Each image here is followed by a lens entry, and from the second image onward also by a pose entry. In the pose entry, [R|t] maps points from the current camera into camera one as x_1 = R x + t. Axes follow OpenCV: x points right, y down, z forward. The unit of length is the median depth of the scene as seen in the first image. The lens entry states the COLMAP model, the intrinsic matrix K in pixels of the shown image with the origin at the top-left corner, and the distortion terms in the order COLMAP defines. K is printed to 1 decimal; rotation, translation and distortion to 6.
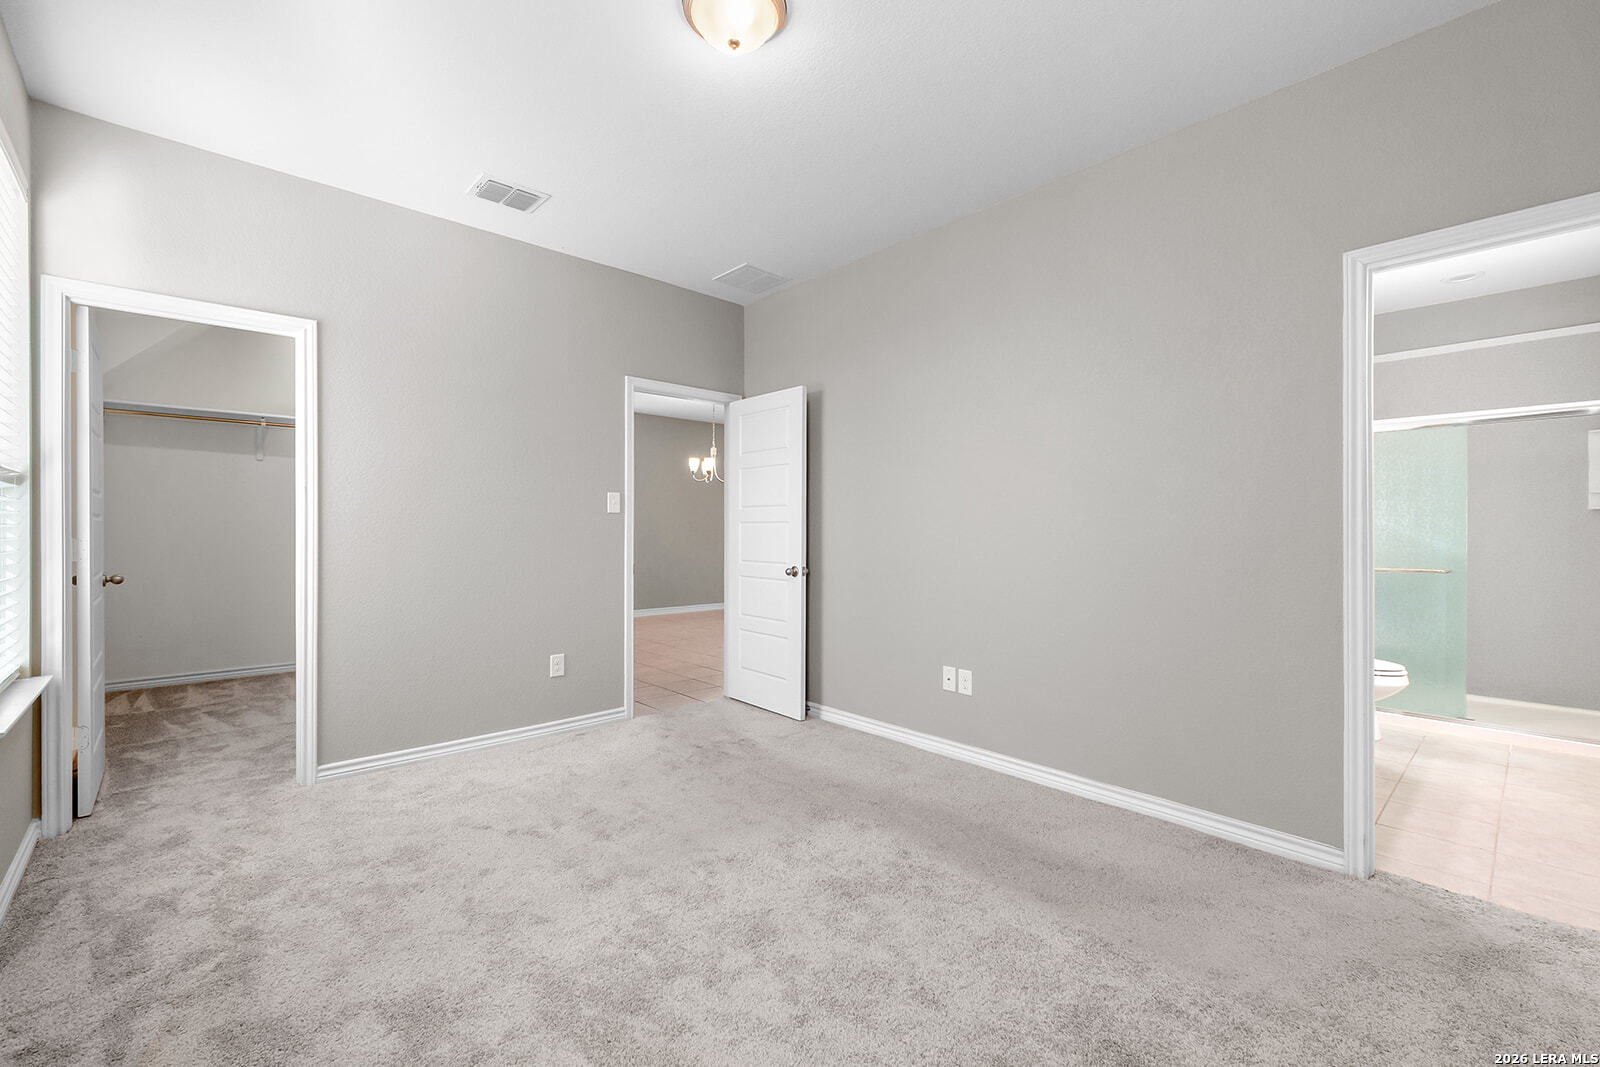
lens RADIAL K [[683.8, 0, 804.7], [0, 683.8, 527.2], [0, 0, 1]] dist [-0.000471, -0.000051]
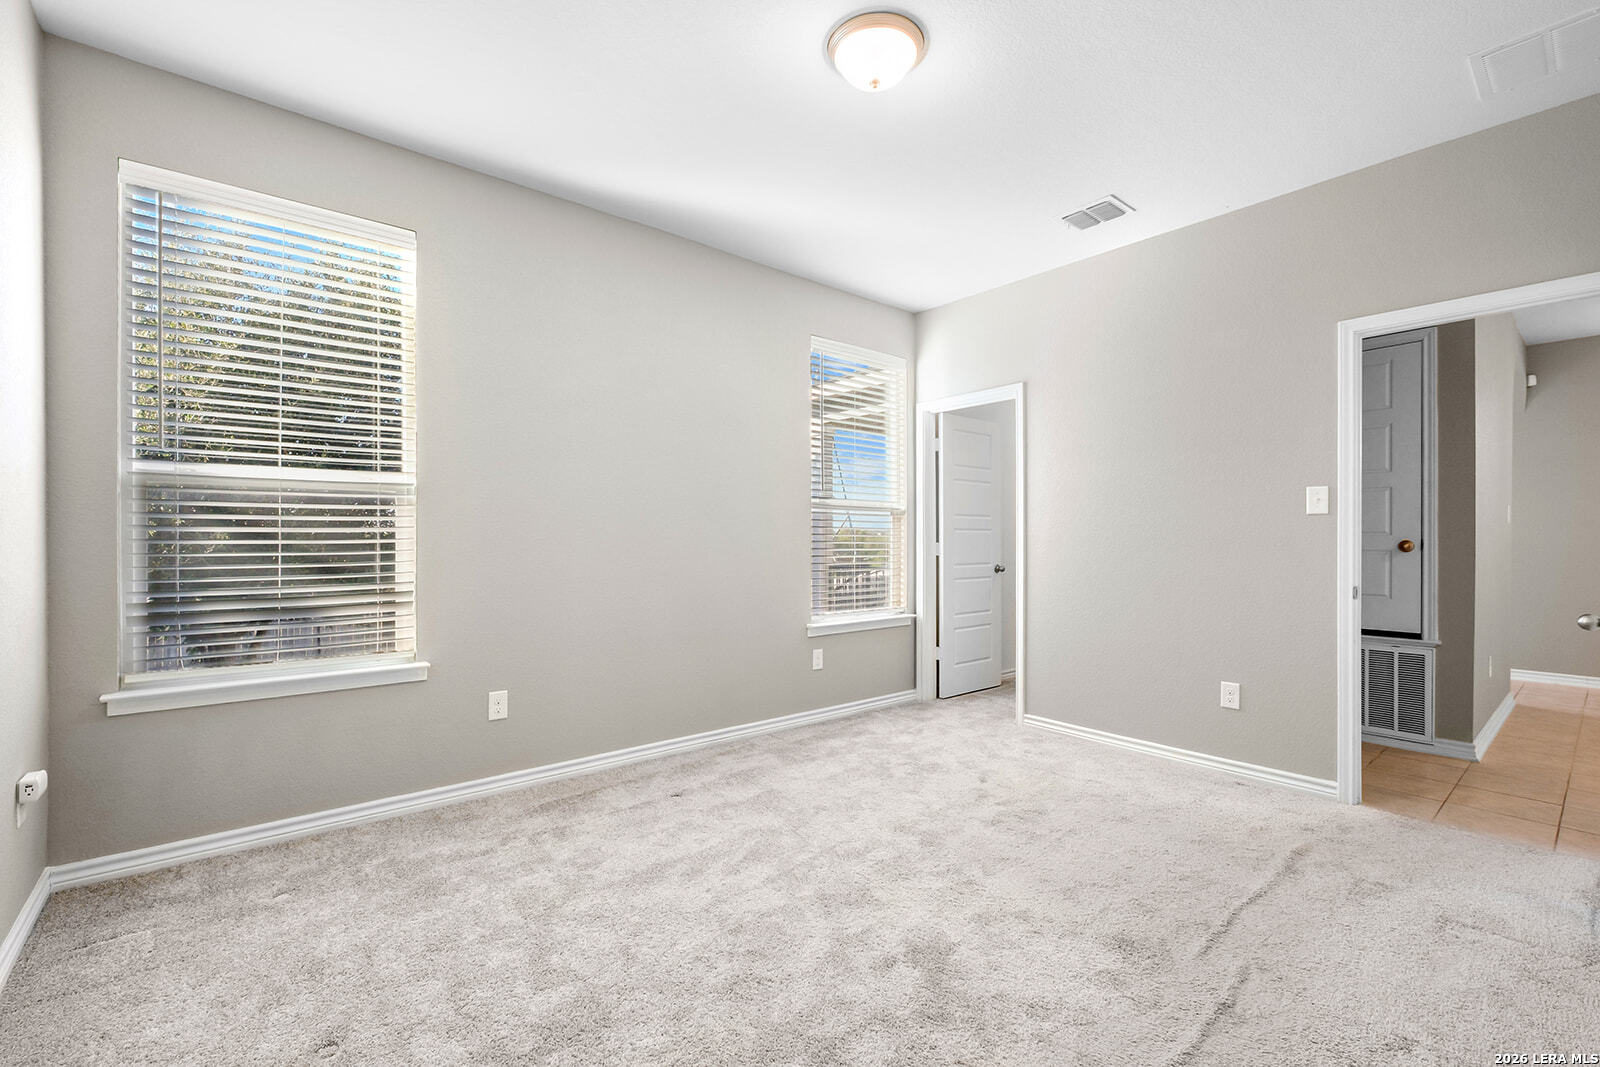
lens RADIAL K [[682.4, 0, 788.7], [0, 682.4, 537.8], [0, 0, 1]] dist [0.001203, 0.000309]
pose [[-0.066187, -0.004055, -0.997799, 0.773616], [0.002071, 0.999989, -0.004201, 0.010966], [0.997805, -0.002345, -0.066178, 0.739970]]
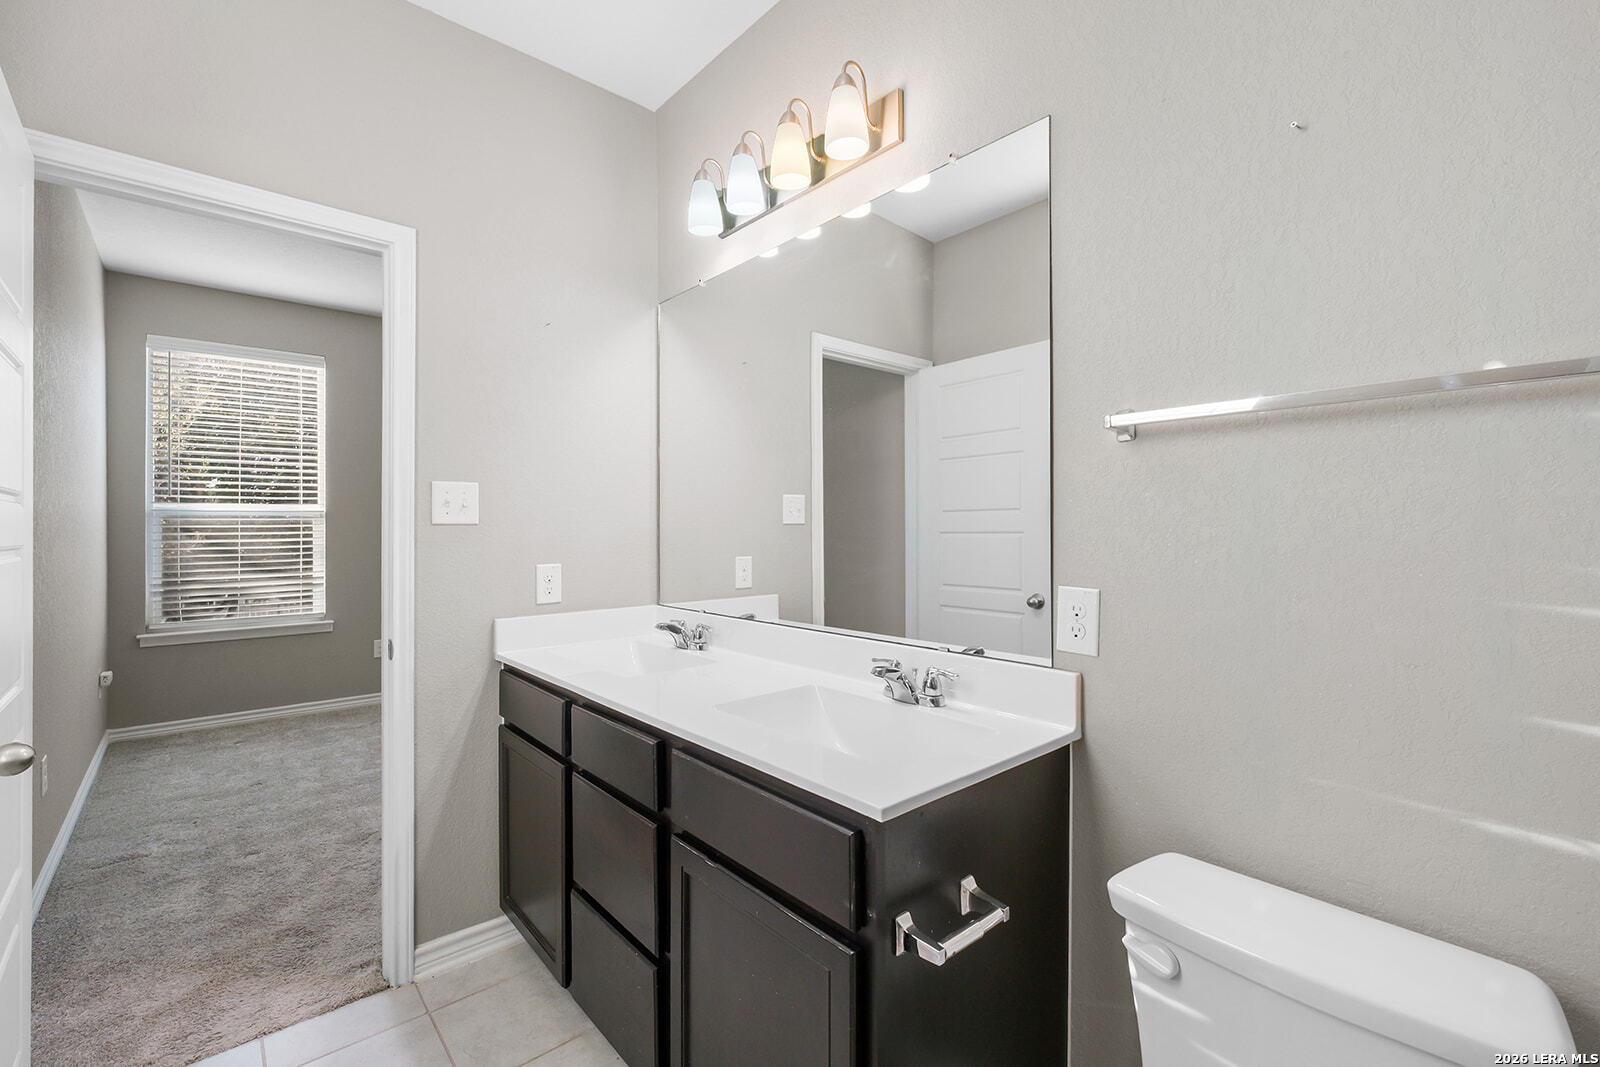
lens RADIAL K [[687.2, 0, 797.6], [0, 687.2, 520.1], [0, 0, 1]] dist [-0.000845, -0.000135]
pose [[-0.036296, -0.008278, -0.999307, 1.459243], [0.004358, 0.999955, -0.008442, -0.036154], [0.999332, -0.004662, -0.036258, 1.359535]]
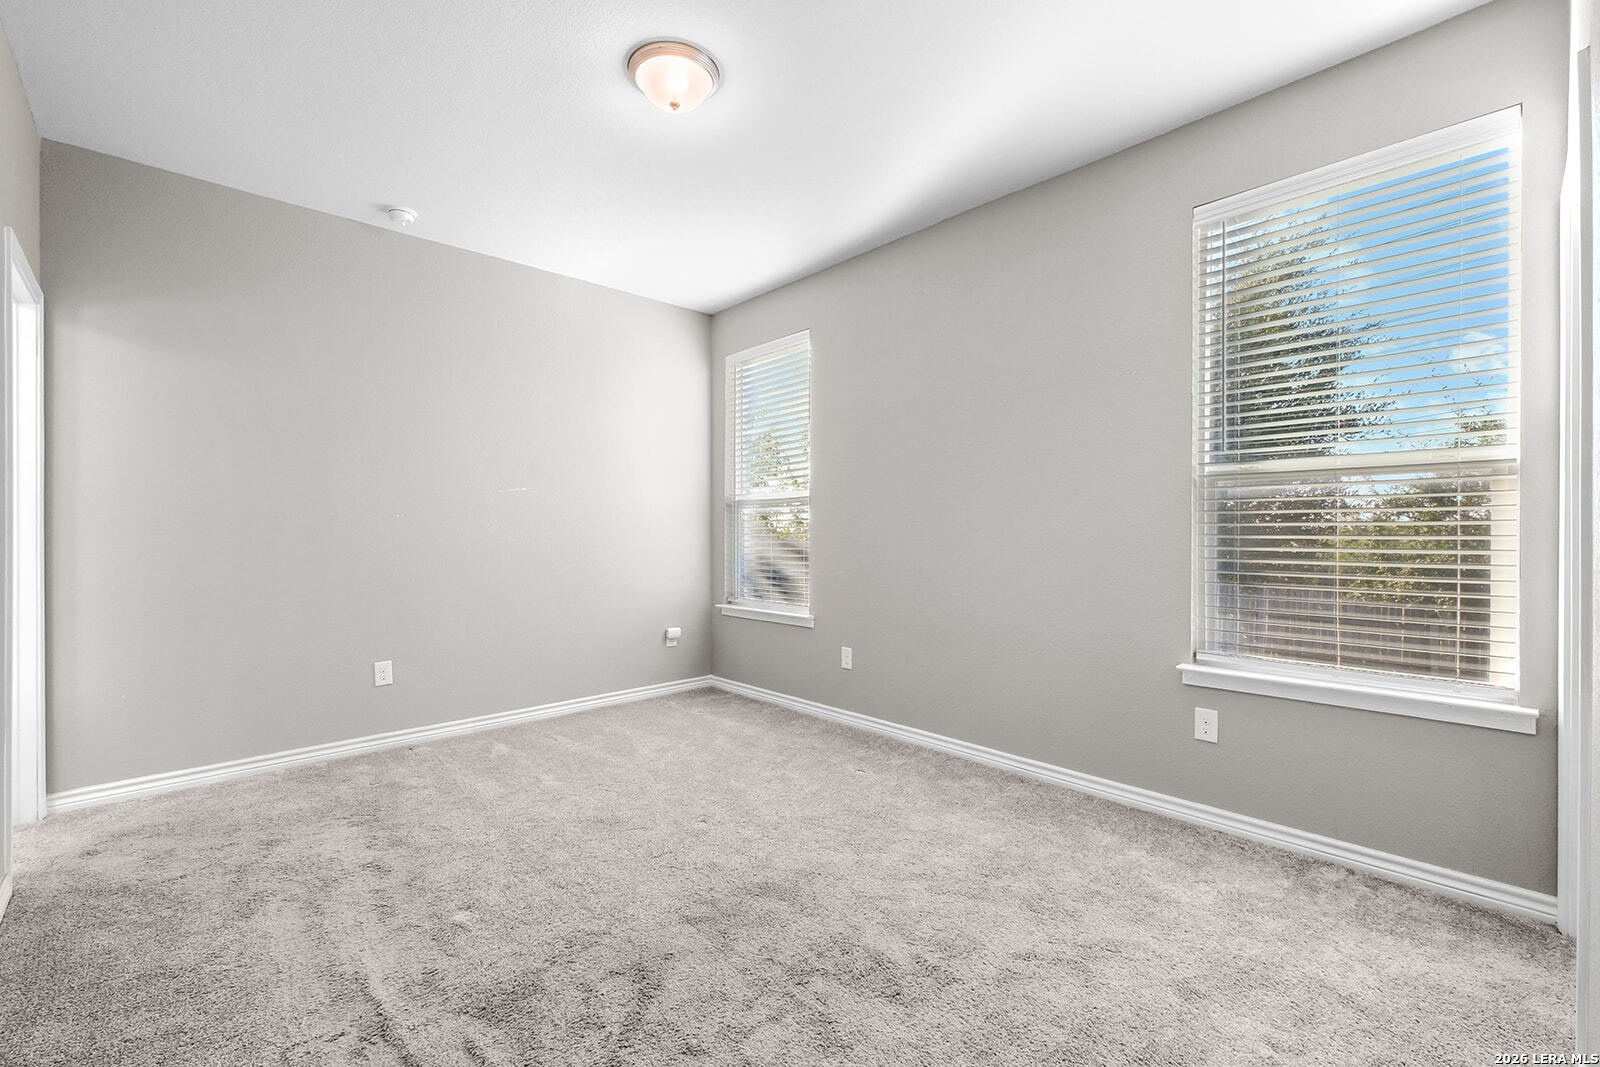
lens RADIAL K [[682.4, 0, 788.7], [0, 682.4, 537.8], [0, 0, 1]] dist [0.001203, 0.000309]
pose [[-0.999875, 0.003867, 0.015317, -0.248115], [0.003950, 0.999978, 0.005390, 0.011201], [-0.015295, 0.005450, -0.999868, 1.701459]]
